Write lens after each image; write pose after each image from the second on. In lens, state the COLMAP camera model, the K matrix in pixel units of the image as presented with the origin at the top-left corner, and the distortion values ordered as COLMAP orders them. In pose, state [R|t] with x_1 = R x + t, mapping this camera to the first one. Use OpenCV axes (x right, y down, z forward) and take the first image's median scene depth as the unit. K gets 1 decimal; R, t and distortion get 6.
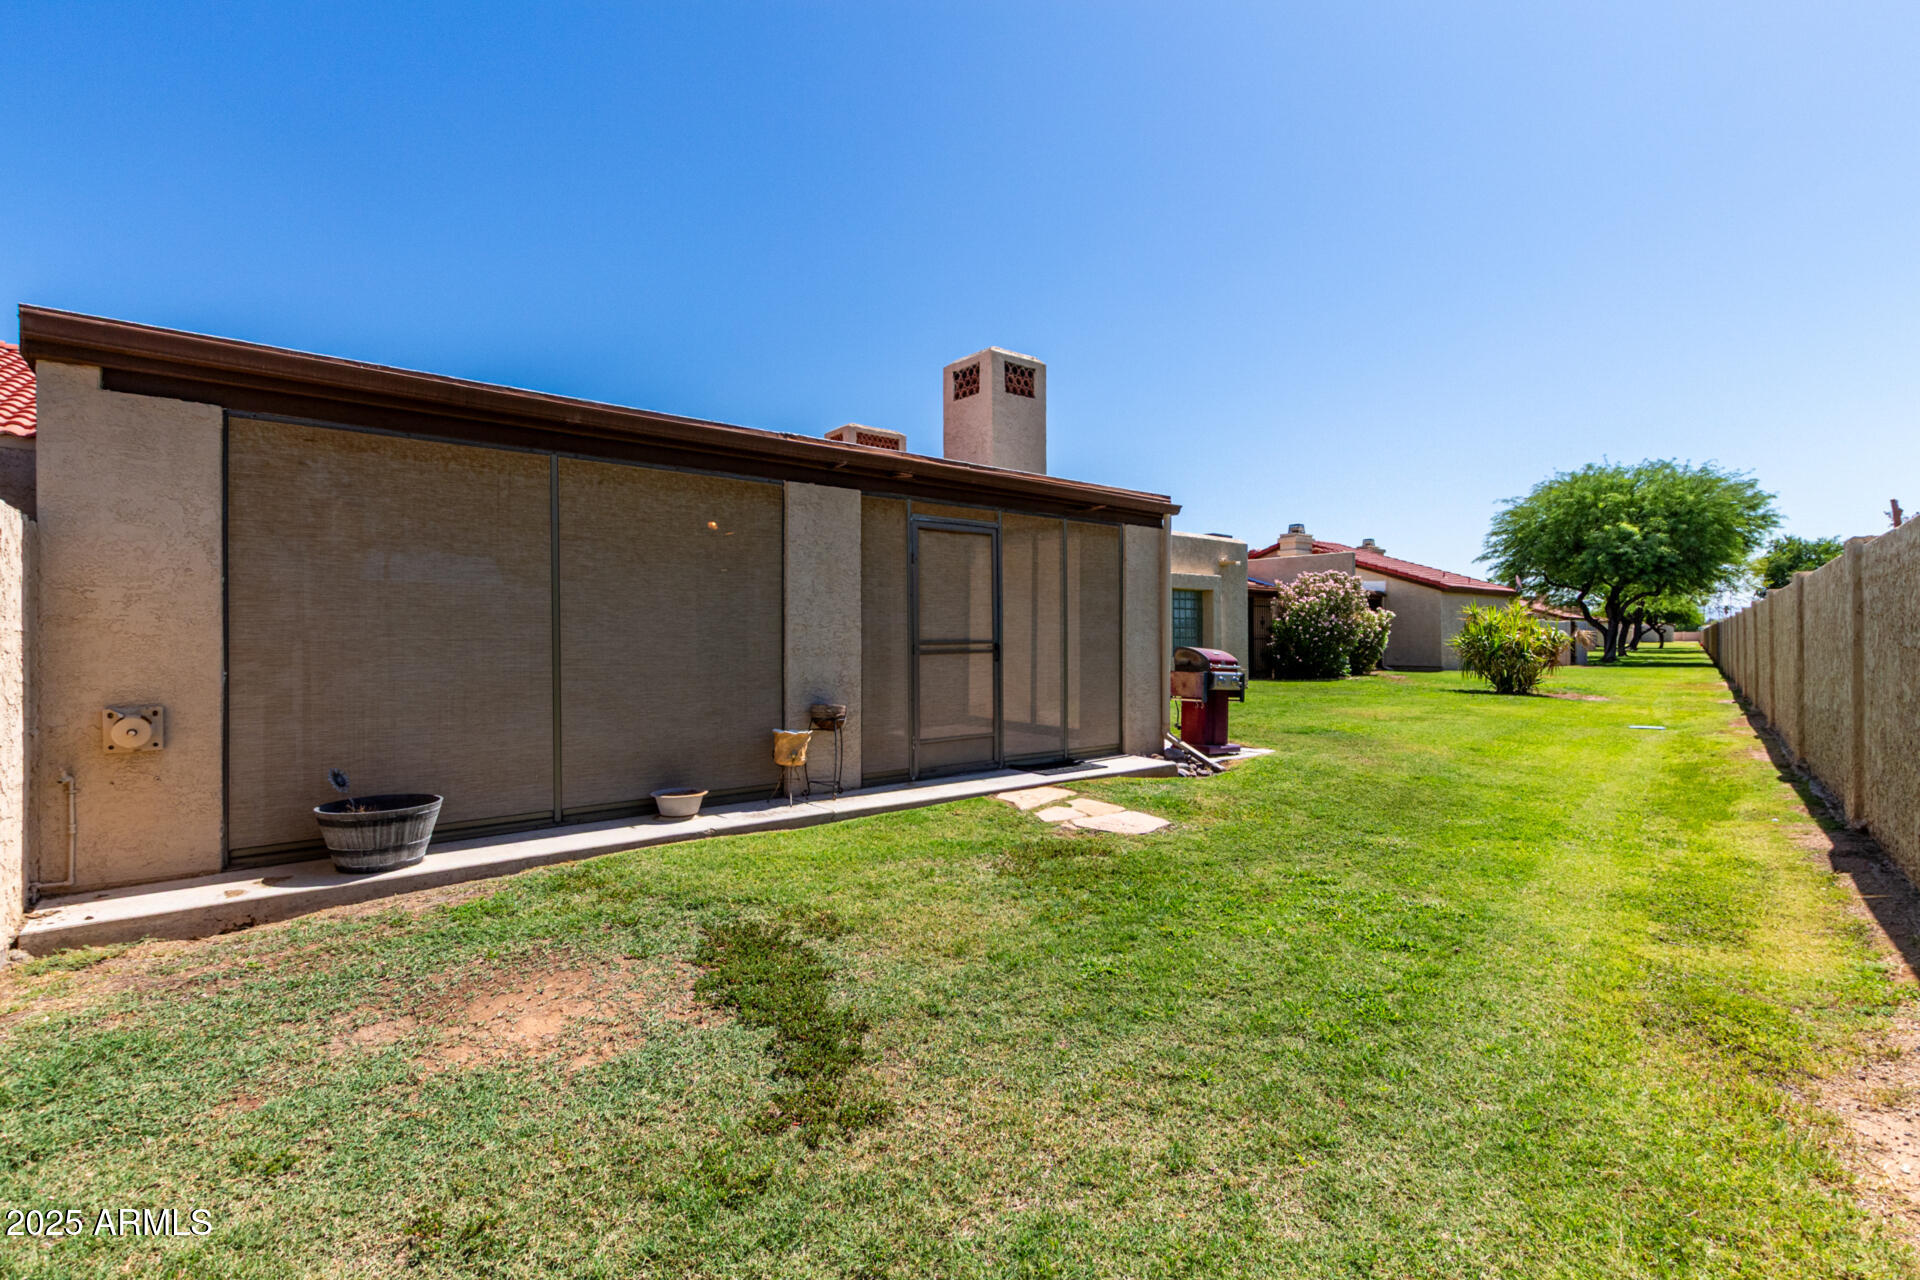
lens RADIAL K [[884.7, 0, 912.0], [0, 884.7, 637.9], [0, 0, 1]] dist [0.000389, 0.000082]
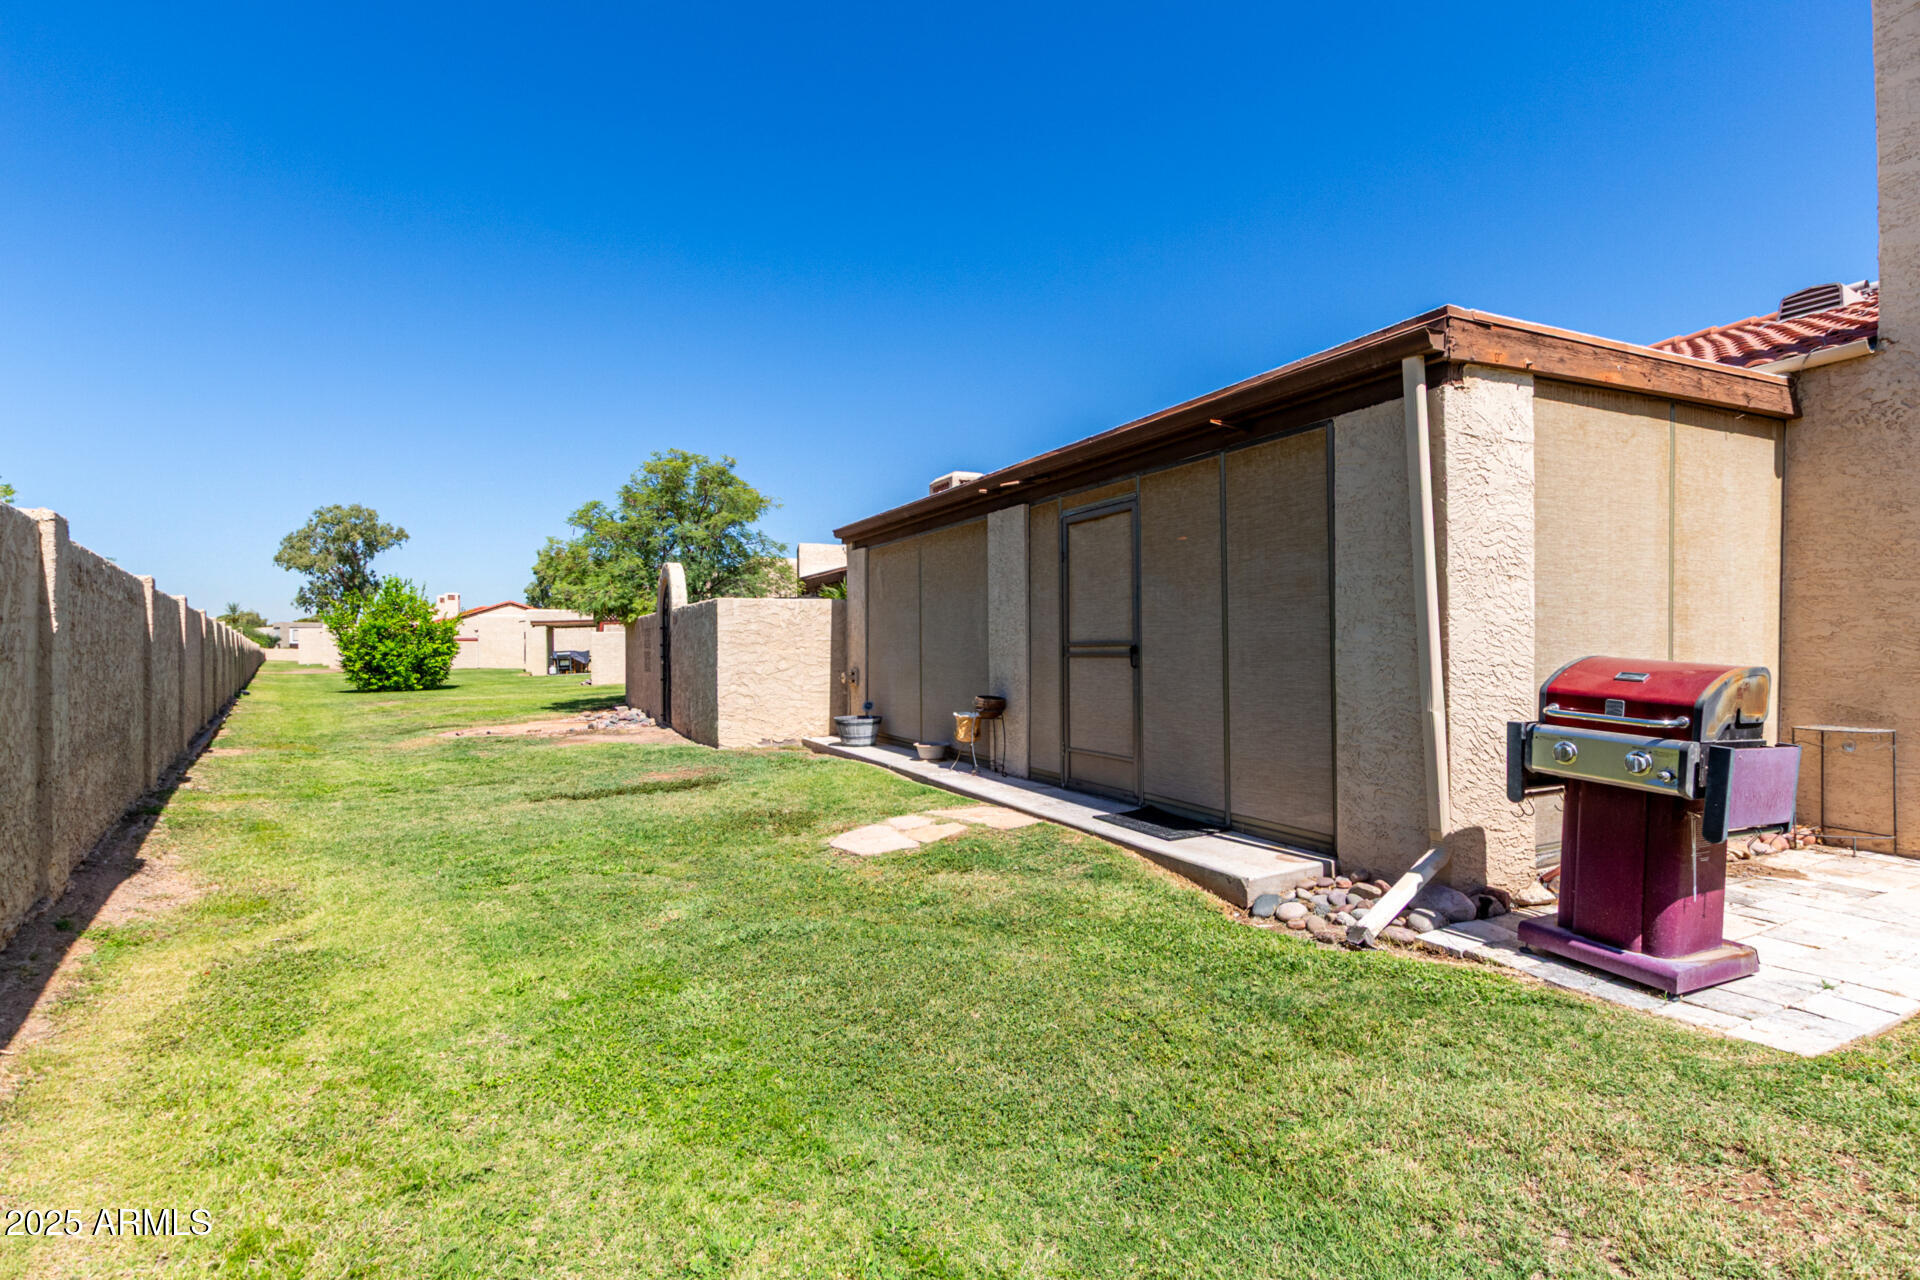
lens RADIAL K [[884.7, 0, 912.0], [0, 884.7, 637.9], [0, 0, 1]] dist [0.000389, 0.000082]
pose [[-0.223439, -0.006357, -0.974697, 0.902196], [0.005721, 0.999953, -0.007833, 0.004383], [0.974701, -0.007327, -0.223392, 0.977407]]
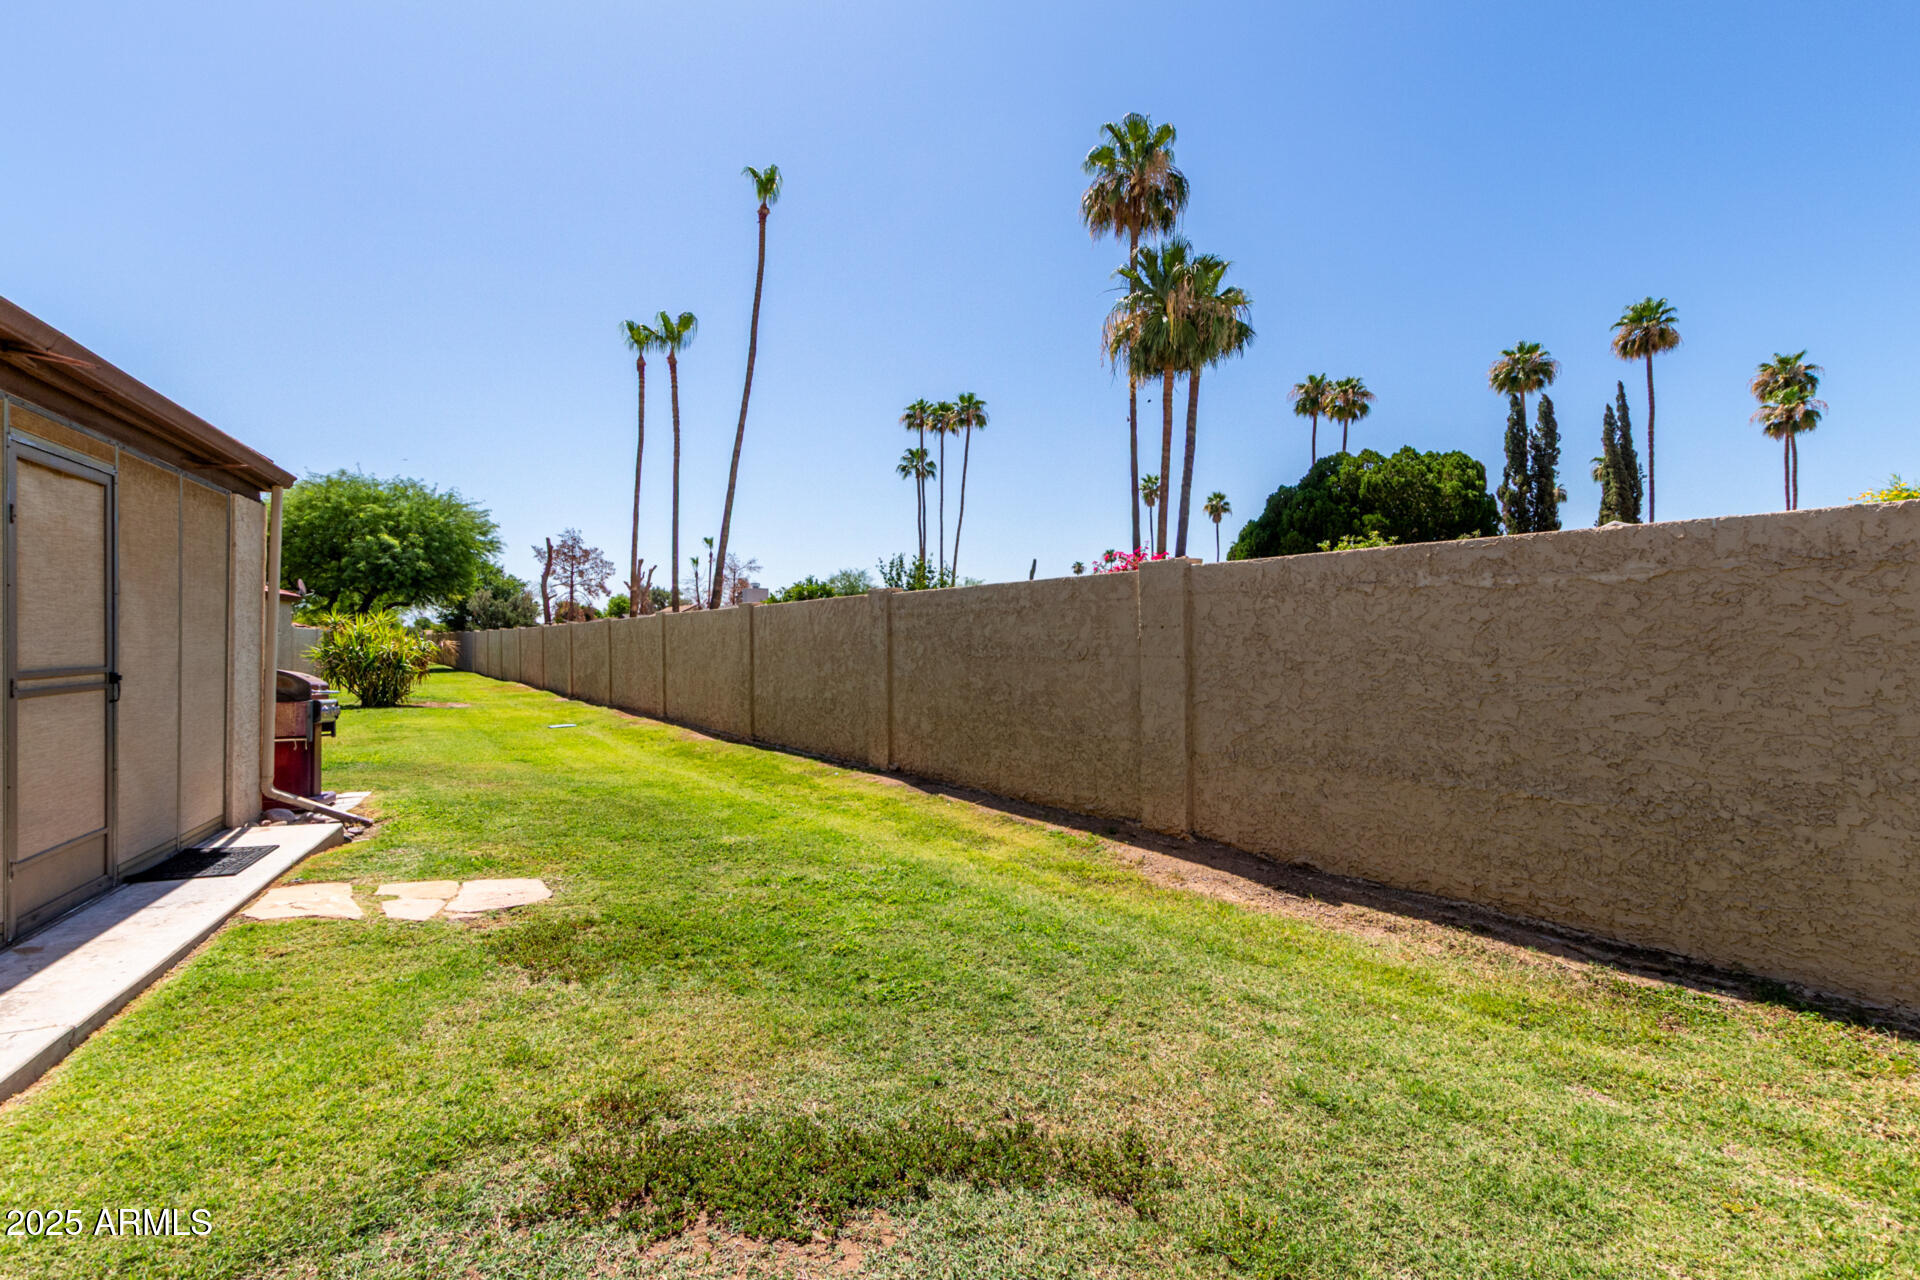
lens RADIAL K [[936.7, 0, 970.0], [0, 936.7, 637.0], [0, 0, 1]] dist [0.000423, -0.000716]
pose [[0.242275, 0.002952, 0.970203, -0.365679], [0.004509, 0.999981, -0.004169, -0.011990], [-0.970197, 0.005384, 0.242257, 0.297937]]
